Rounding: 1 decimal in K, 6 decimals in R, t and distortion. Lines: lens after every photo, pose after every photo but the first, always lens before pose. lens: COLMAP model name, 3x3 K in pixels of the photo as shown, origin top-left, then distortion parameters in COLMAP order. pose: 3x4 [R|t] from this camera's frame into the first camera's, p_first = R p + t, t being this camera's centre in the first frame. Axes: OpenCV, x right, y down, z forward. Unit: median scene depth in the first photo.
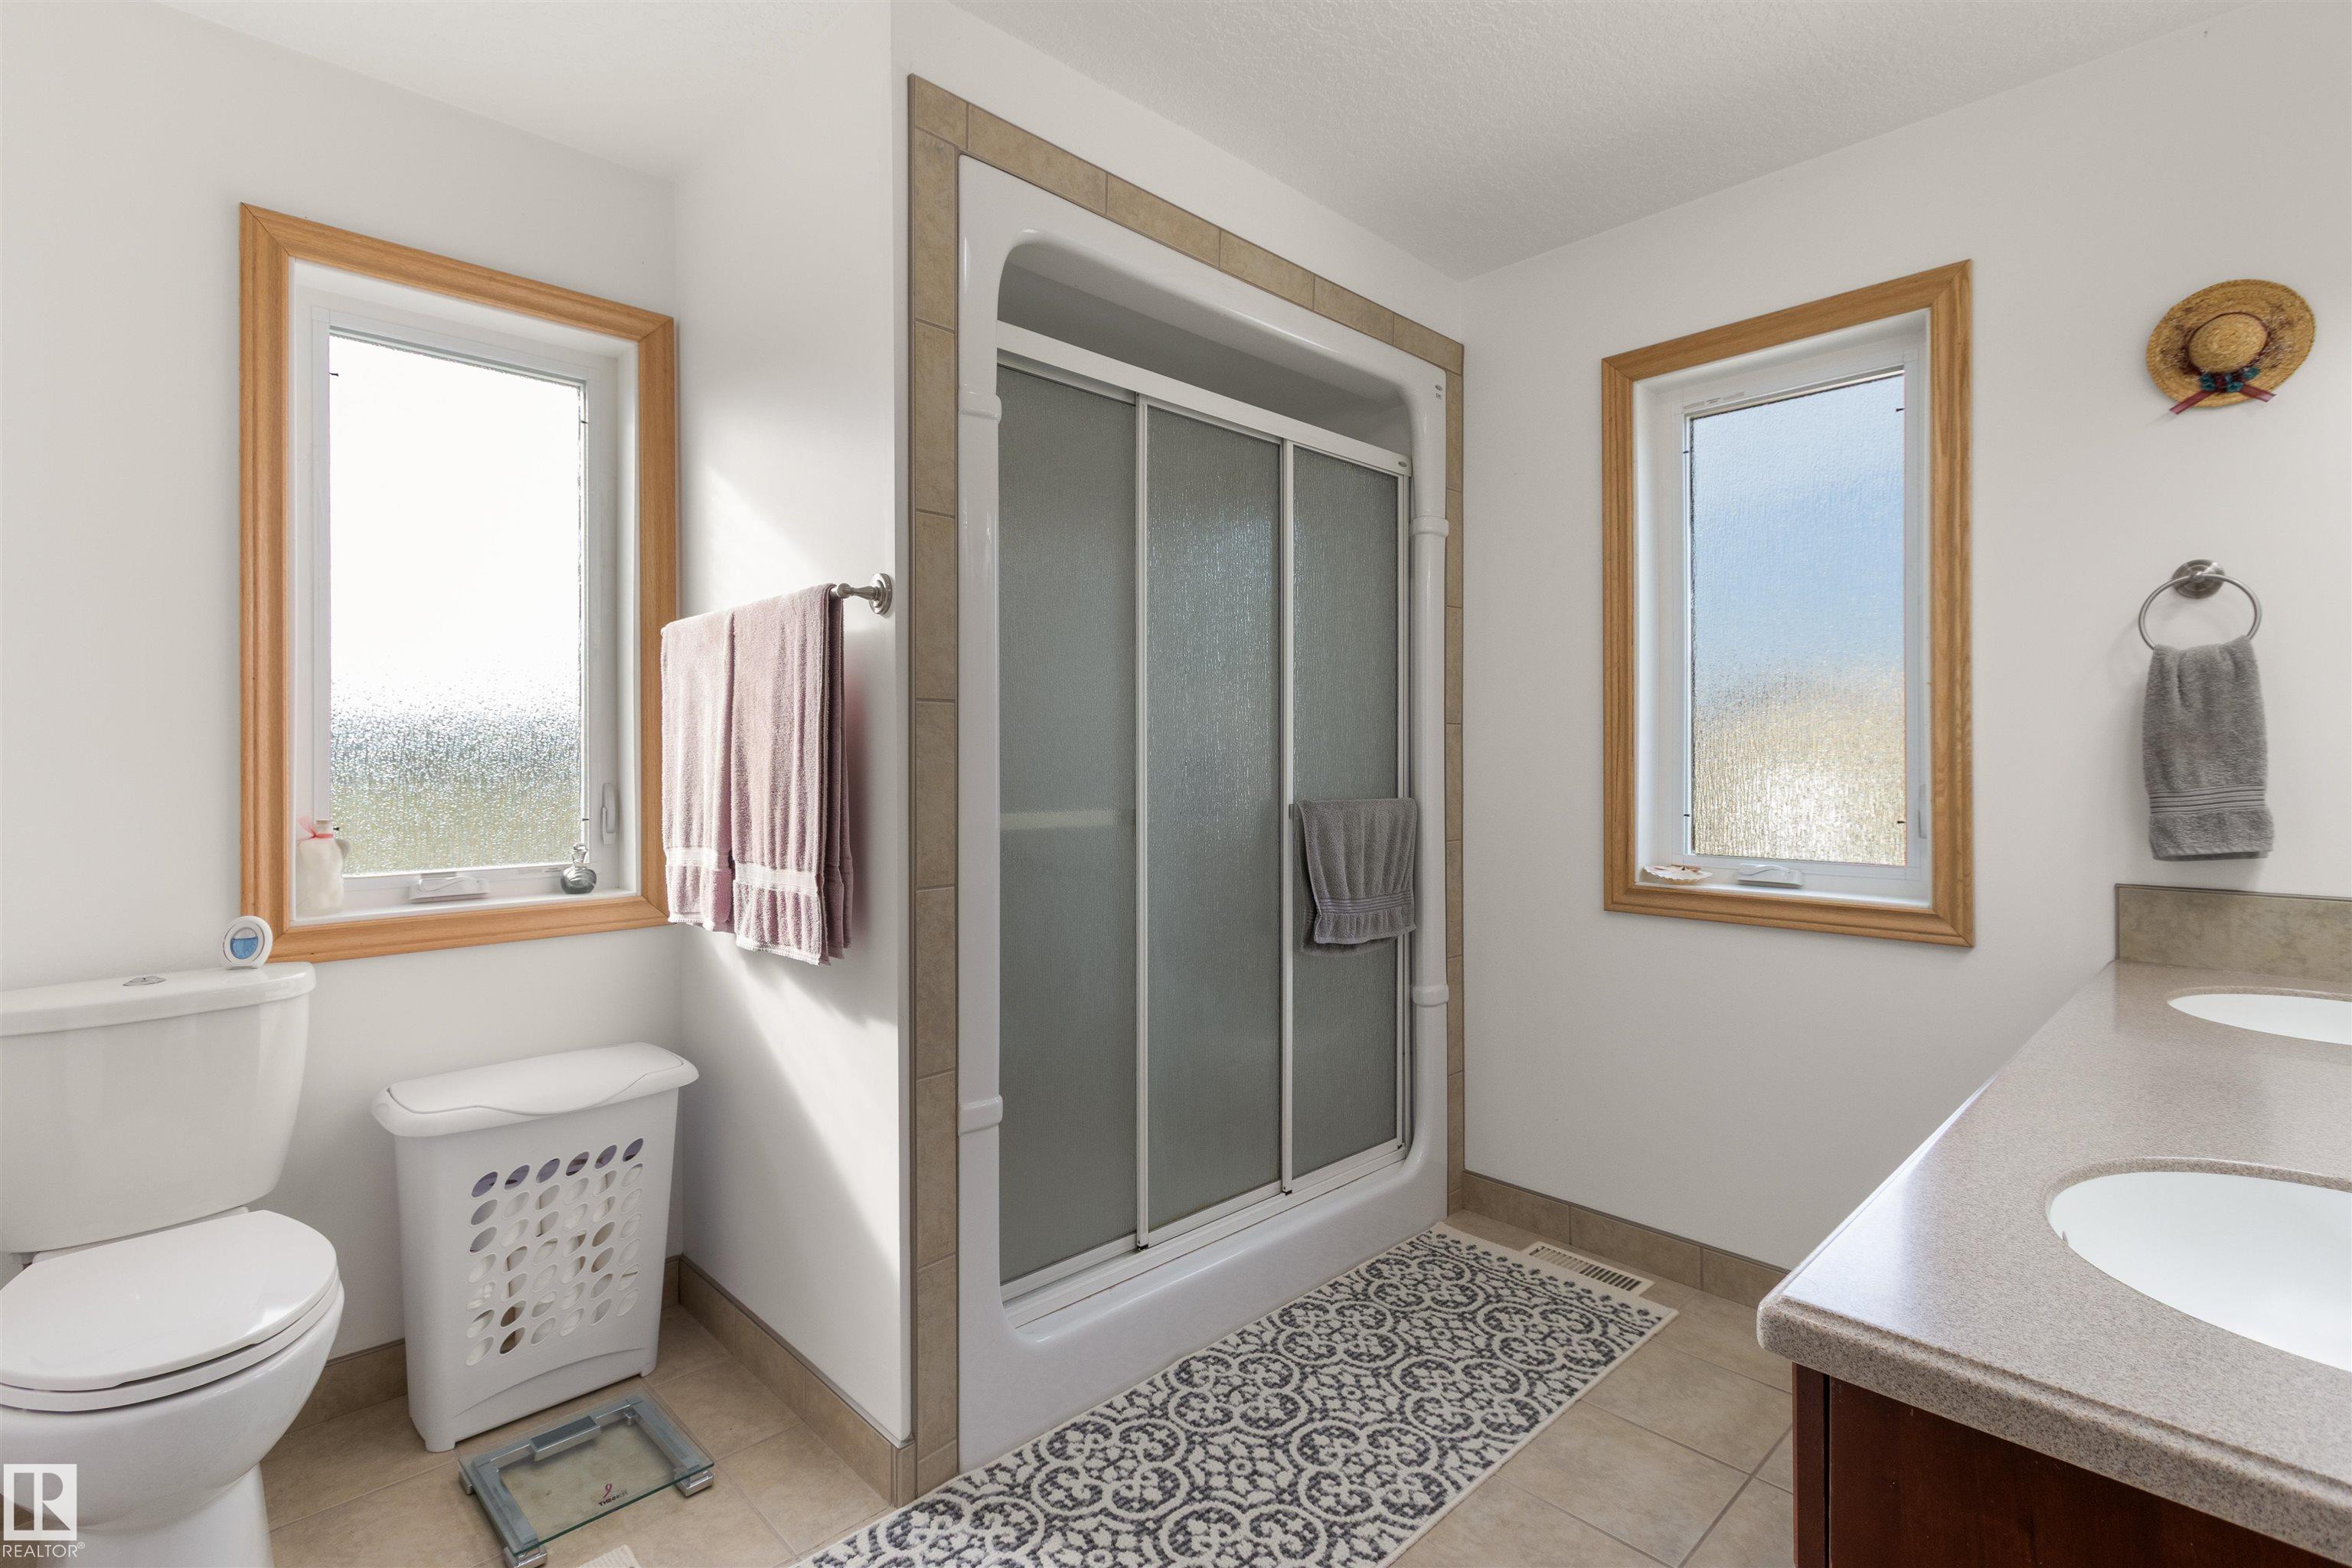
lens RADIAL K [[1088.2, 0, 1182.0], [0, 1088.2, 756.9], [0, 0, 1]] dist [0.005610, -0.000963]
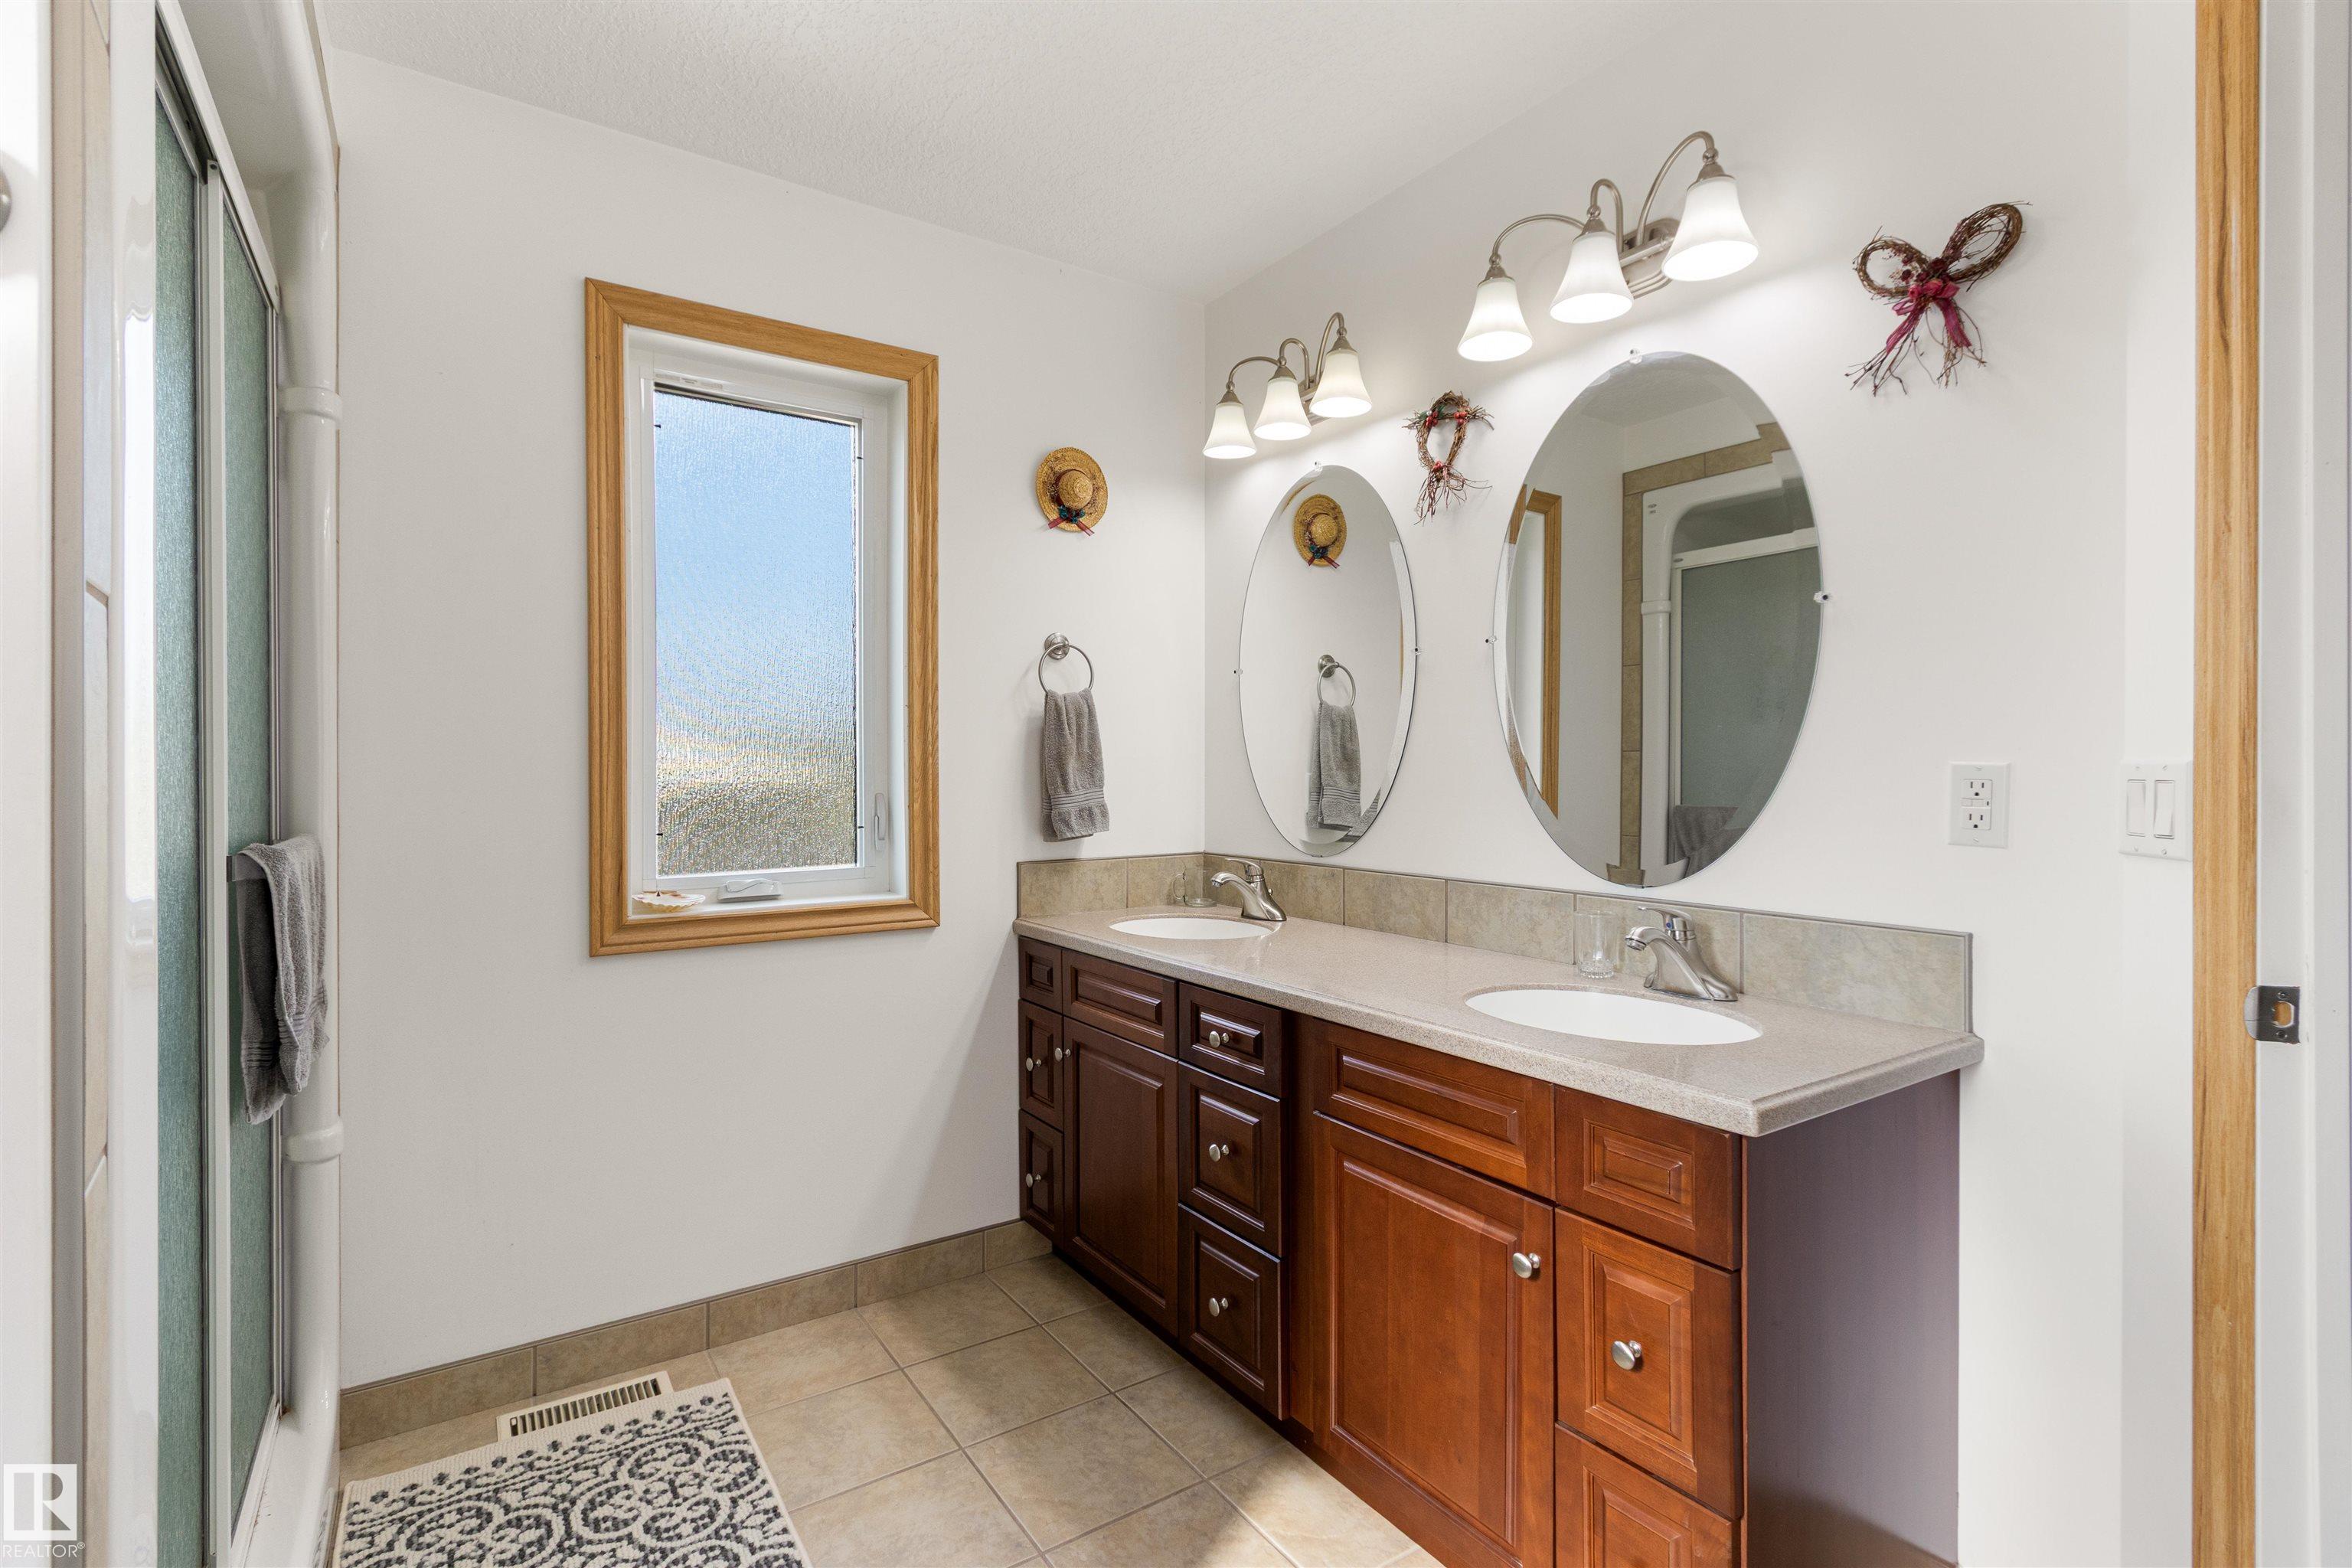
lens RADIAL K [[1088.2, 0, 1162.2], [0, 1088.2, 770.7], [0, 0, 1]] dist [0.005610, -0.000963]
pose [[0.184818, -0.002099, 0.982770, -0.404624], [-0.001136, 0.999997, 0.002350, -0.000917], [-0.982772, -0.001551, 0.184815, 0.519037]]
